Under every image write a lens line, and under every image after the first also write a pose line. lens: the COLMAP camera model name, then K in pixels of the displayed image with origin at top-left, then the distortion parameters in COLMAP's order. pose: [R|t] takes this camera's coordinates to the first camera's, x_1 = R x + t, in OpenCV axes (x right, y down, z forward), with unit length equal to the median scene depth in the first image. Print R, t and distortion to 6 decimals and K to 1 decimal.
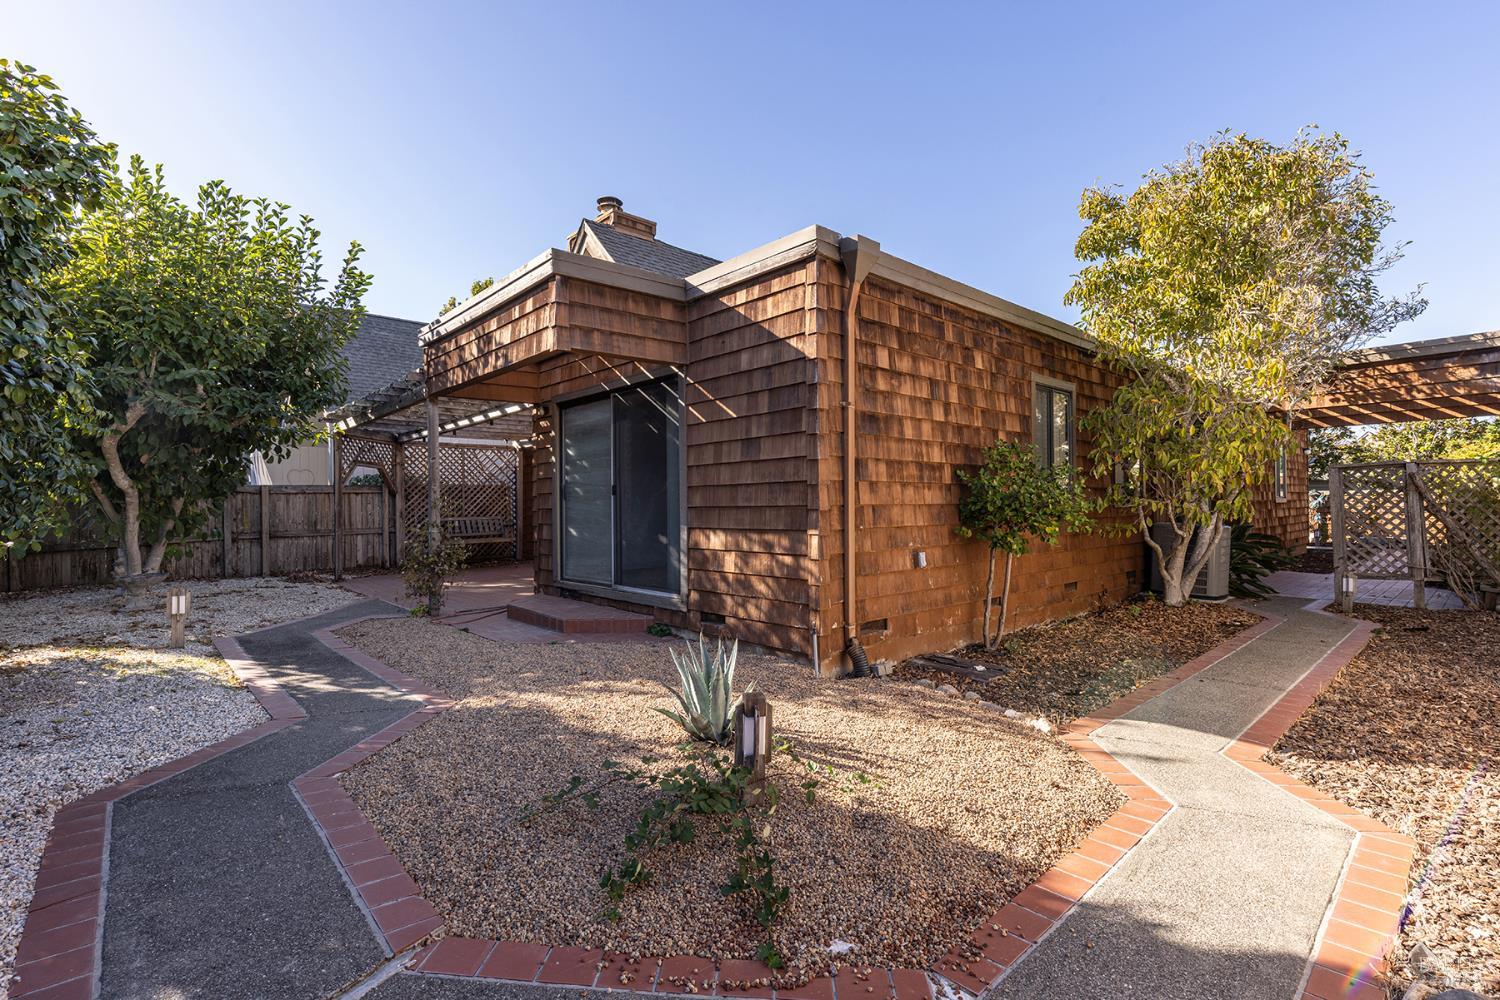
lens RADIAL K [[678.8, 0, 759.9], [0, 678.8, 502.2], [0, 0, 1]] dist [0.005598, -0.001176]
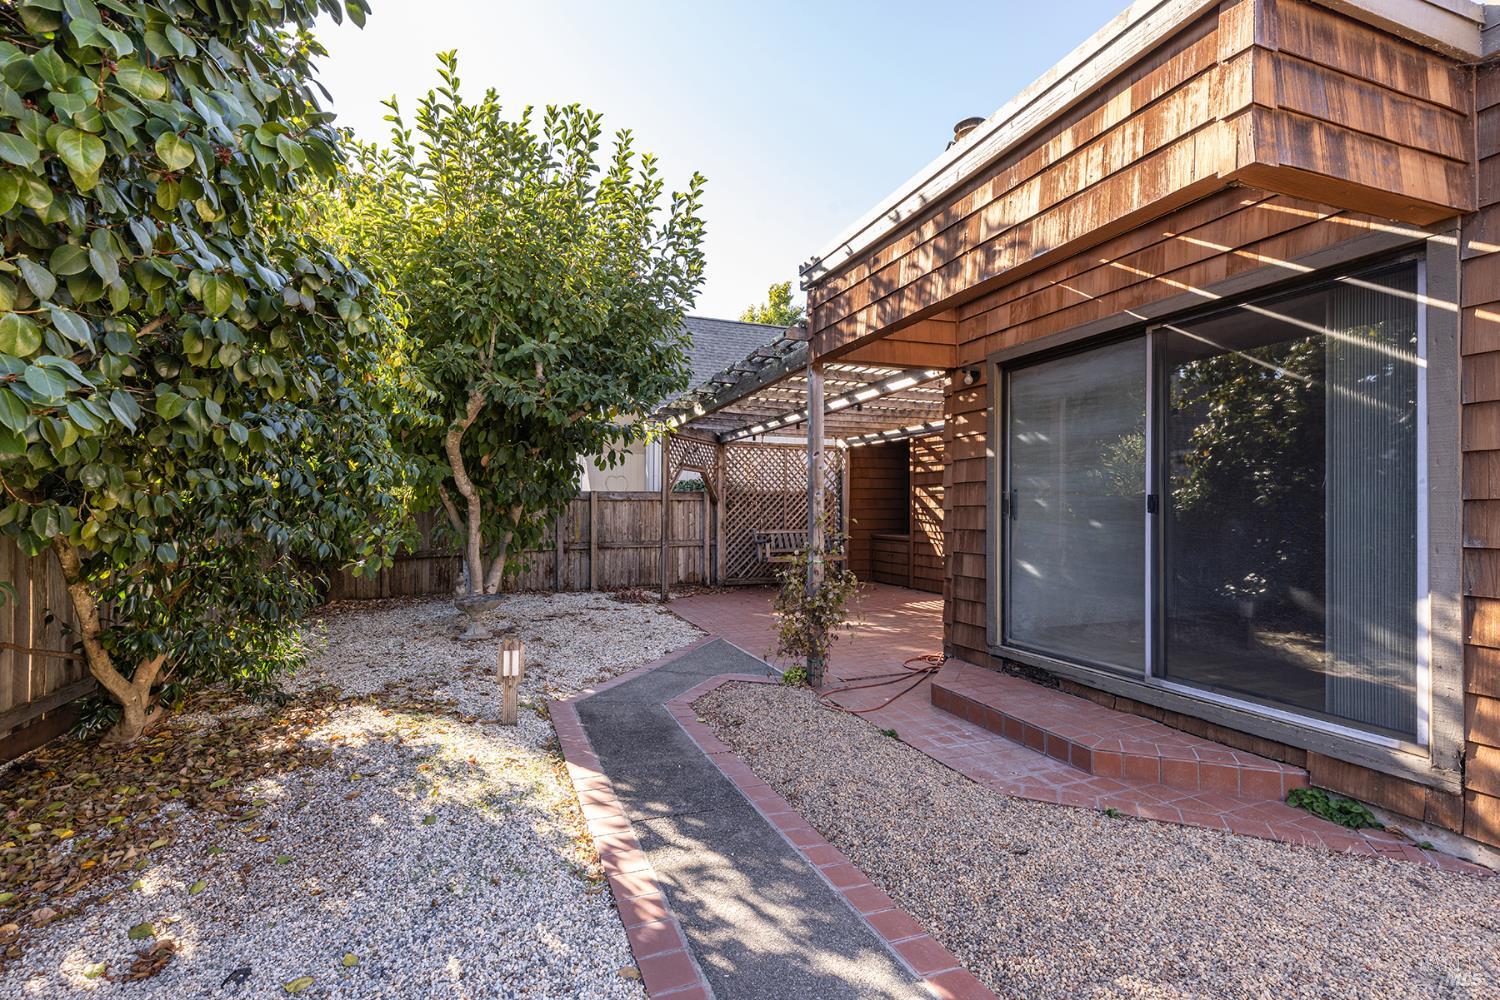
lens RADIAL K [[678.8, 0, 759.9], [0, 678.8, 502.2], [0, 0, 1]] dist [0.005598, -0.001176]
pose [[0.932447, 0.008232, -0.361213, -0.277489], [-0.011497, 0.999910, -0.006891, -0.009872], [0.361124, 0.010578, 0.932458, 0.334817]]
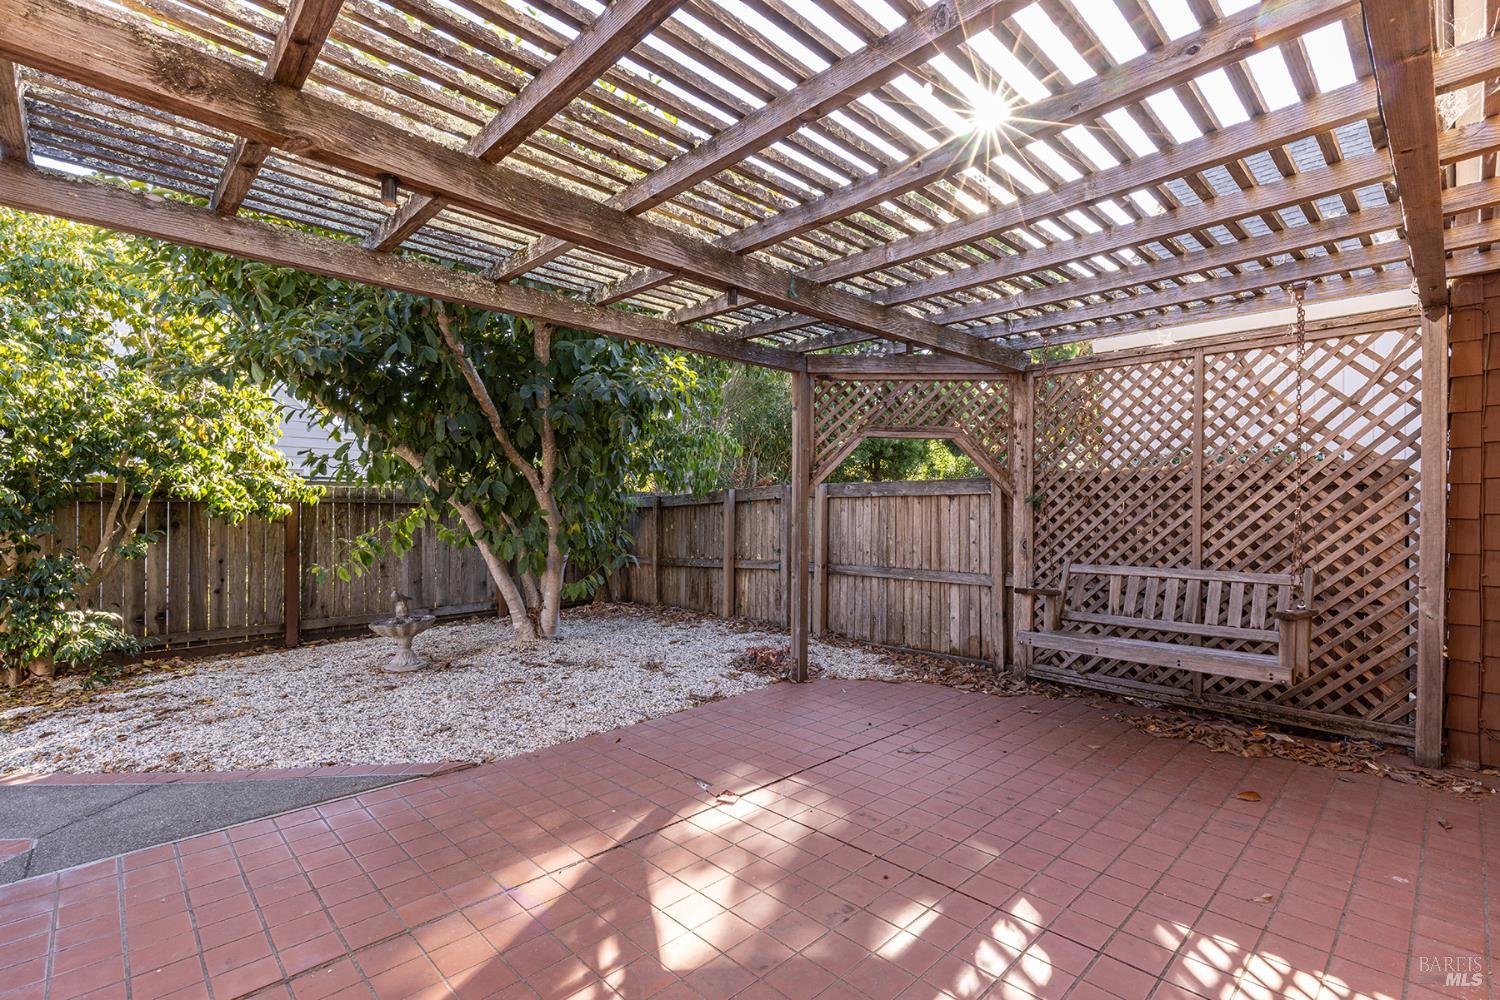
lens RADIAL K [[678.8, 0, 759.9], [0, 678.8, 502.2], [0, 0, 1]] dist [0.005598, -0.001176]
pose [[0.033008, -0.002006, -0.999453, -0.206726], [-0.005502, 0.999982, -0.002189, -0.011290], [0.999440, 0.005571, 0.032996, 1.377489]]
